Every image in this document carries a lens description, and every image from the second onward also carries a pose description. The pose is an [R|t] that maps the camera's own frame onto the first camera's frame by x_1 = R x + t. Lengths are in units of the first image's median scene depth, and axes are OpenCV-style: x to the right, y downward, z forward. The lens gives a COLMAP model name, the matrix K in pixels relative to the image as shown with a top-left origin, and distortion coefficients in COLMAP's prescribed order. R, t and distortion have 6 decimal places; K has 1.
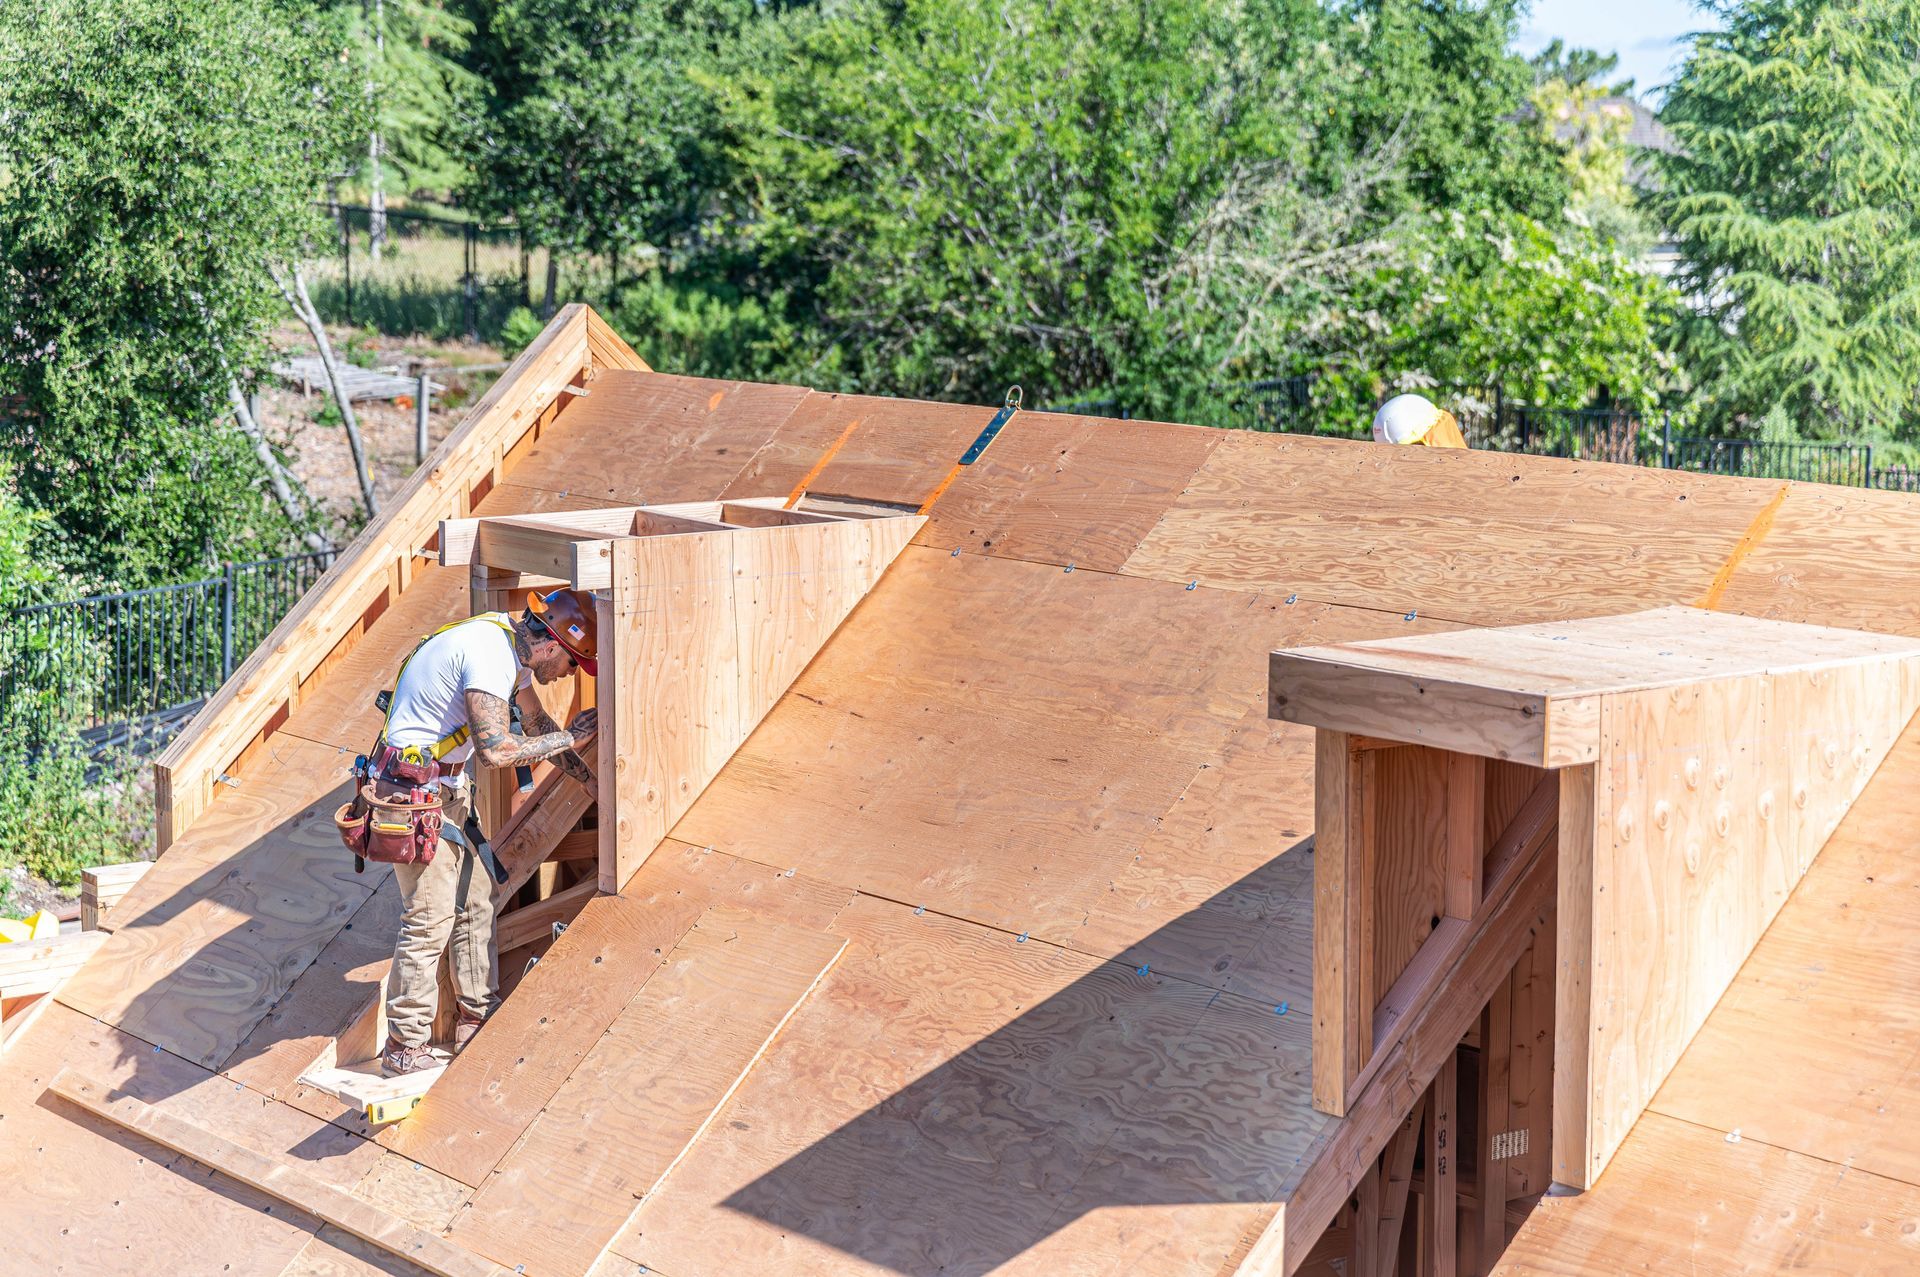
lens RADIAL K [[3646.0, 0, 960.0], [0, 3646.0, 638.5], [0, 0, 1]] dist [0.043138, -0.097805]
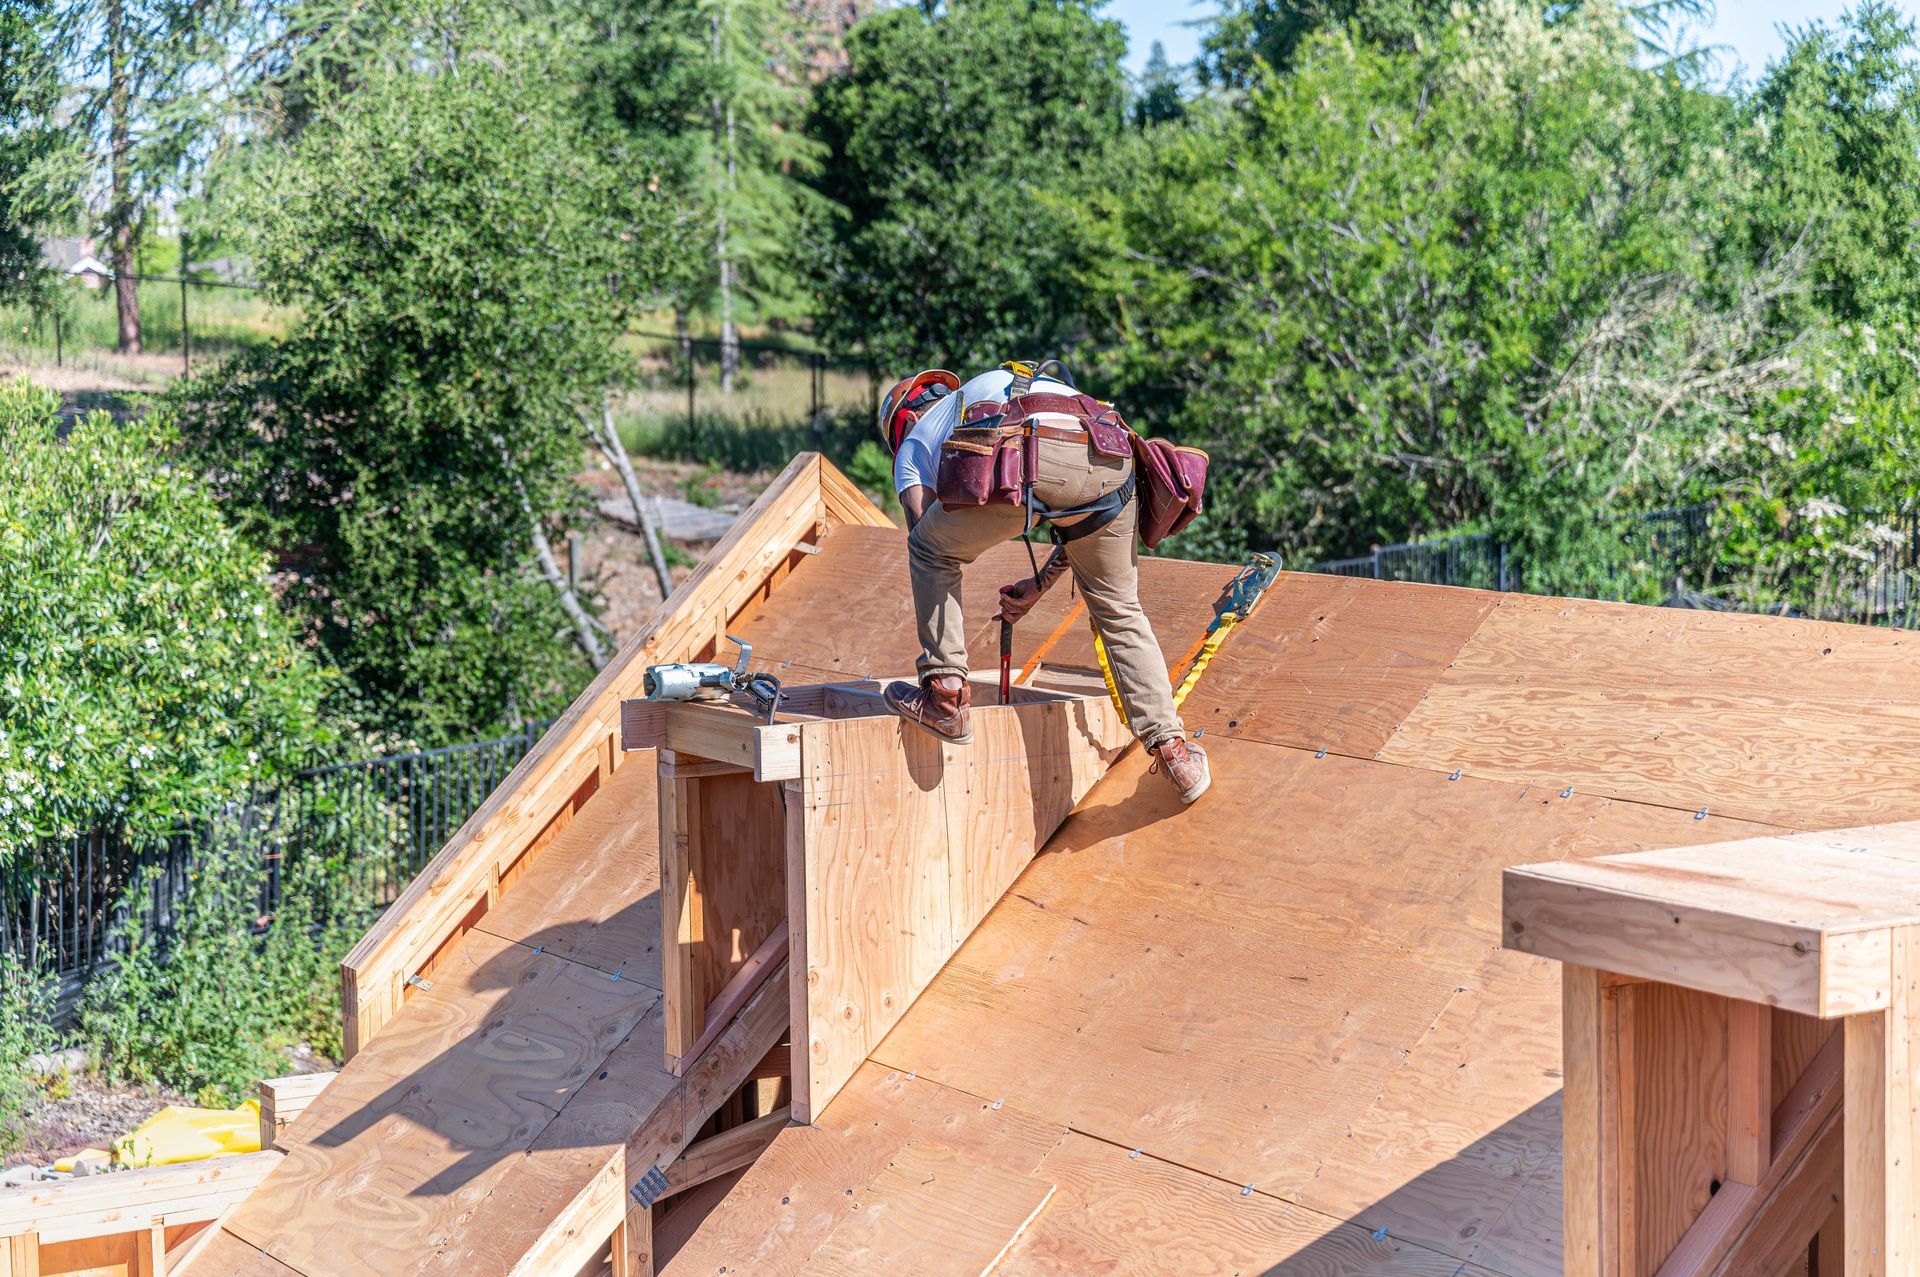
lens RADIAL K [[3790.4, 0, 988.4], [0, 3790.4, 640.8], [0, 0, 1]] dist [0.017954, 0.135487]
pose [[0.994821, -0.007664, -0.101351, 0.016301], [0.004079, 0.999360, -0.035534, -0.005396], [0.101559, 0.034936, 0.994216, 0.033495]]
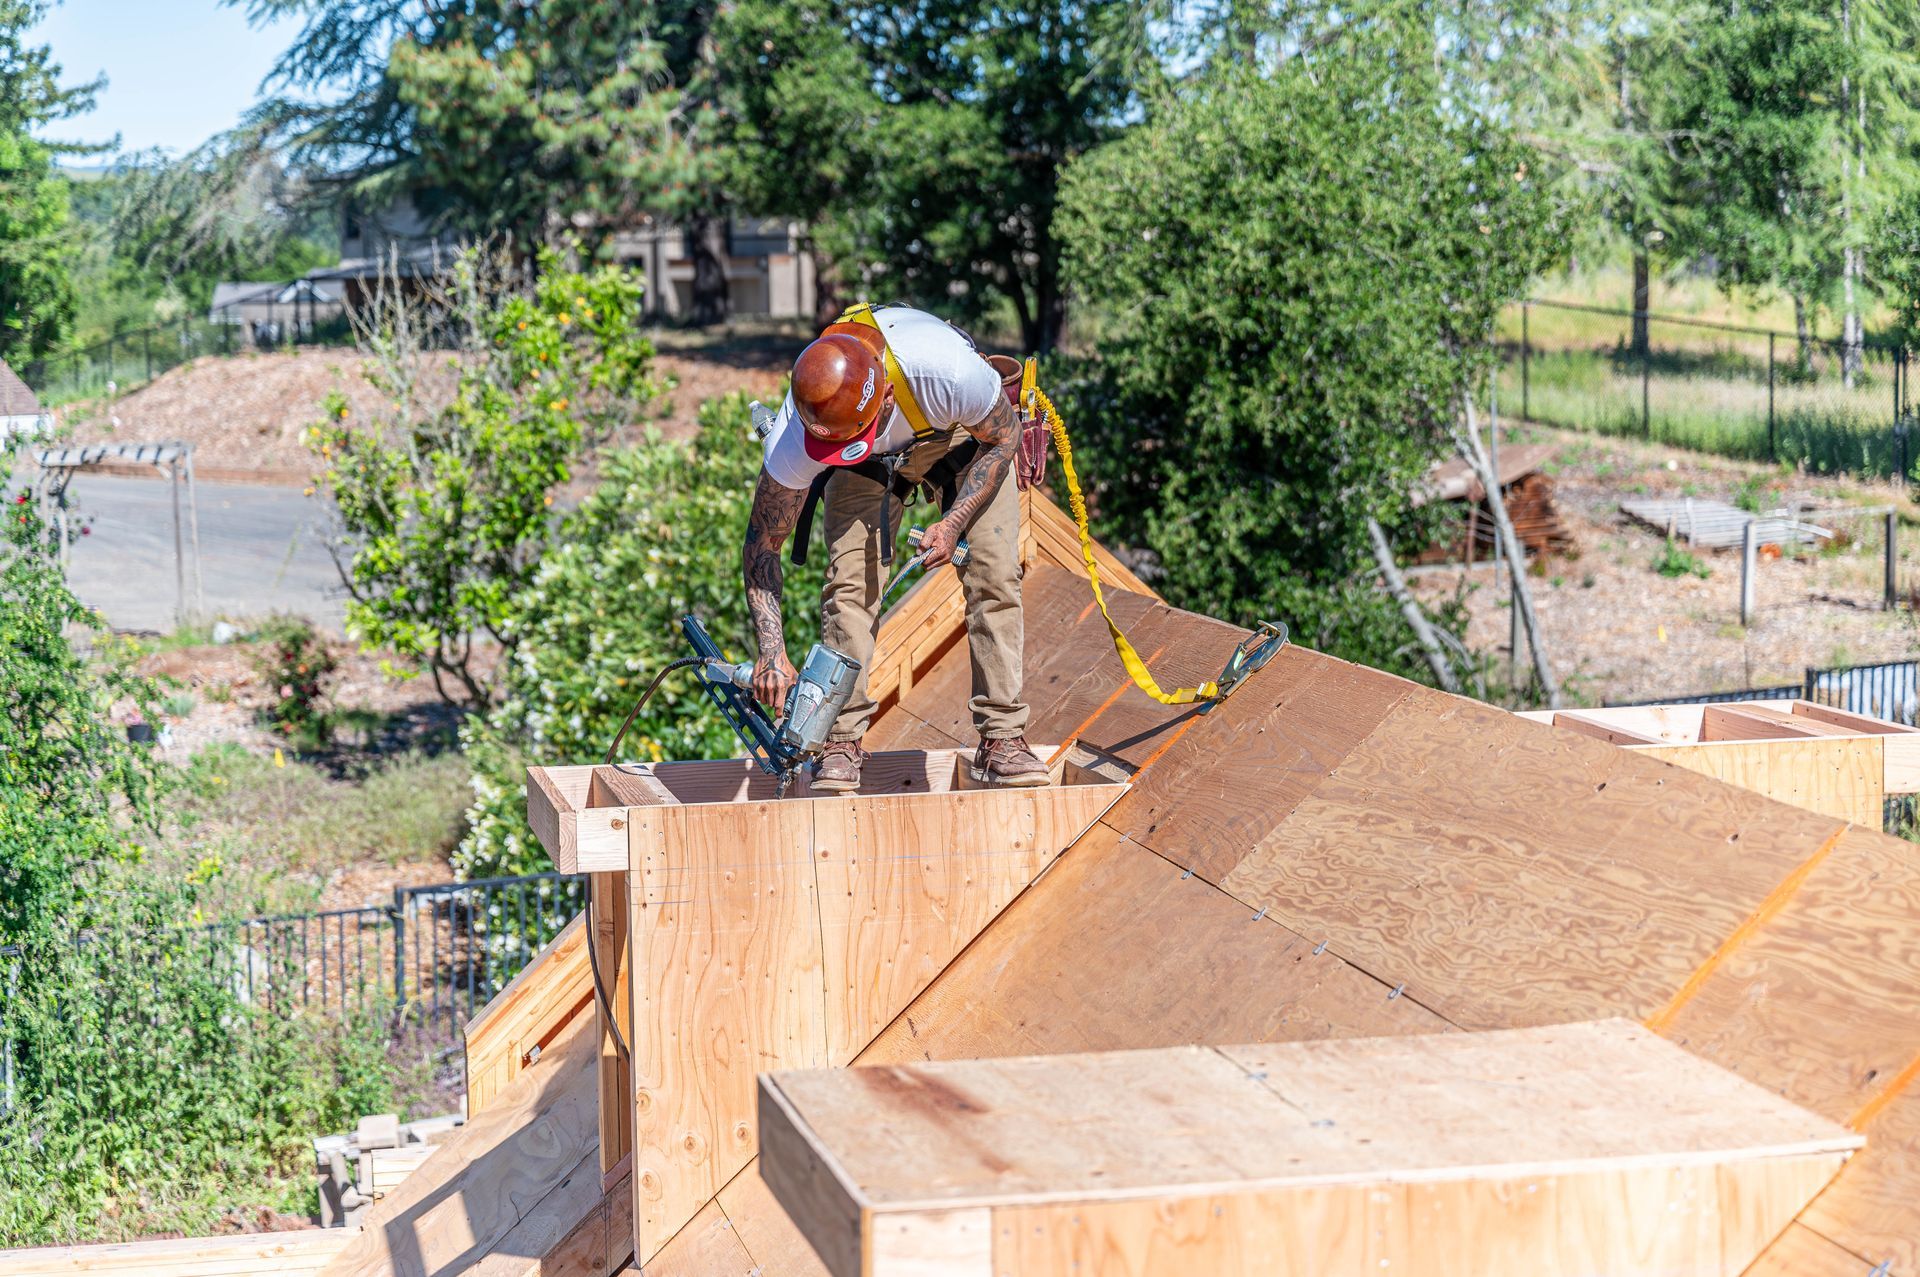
lens RADIAL K [[3790.4, 0, 988.4], [0, 3790.4, 640.8], [0, 0, 1]] dist [0.017954, 0.135487]
pose [[0.899034, 0.022506, -0.437301, 0.120862], [-0.037735, 0.998945, -0.026167, -0.016629], [0.436251, 0.040027, 0.898934, 0.118503]]
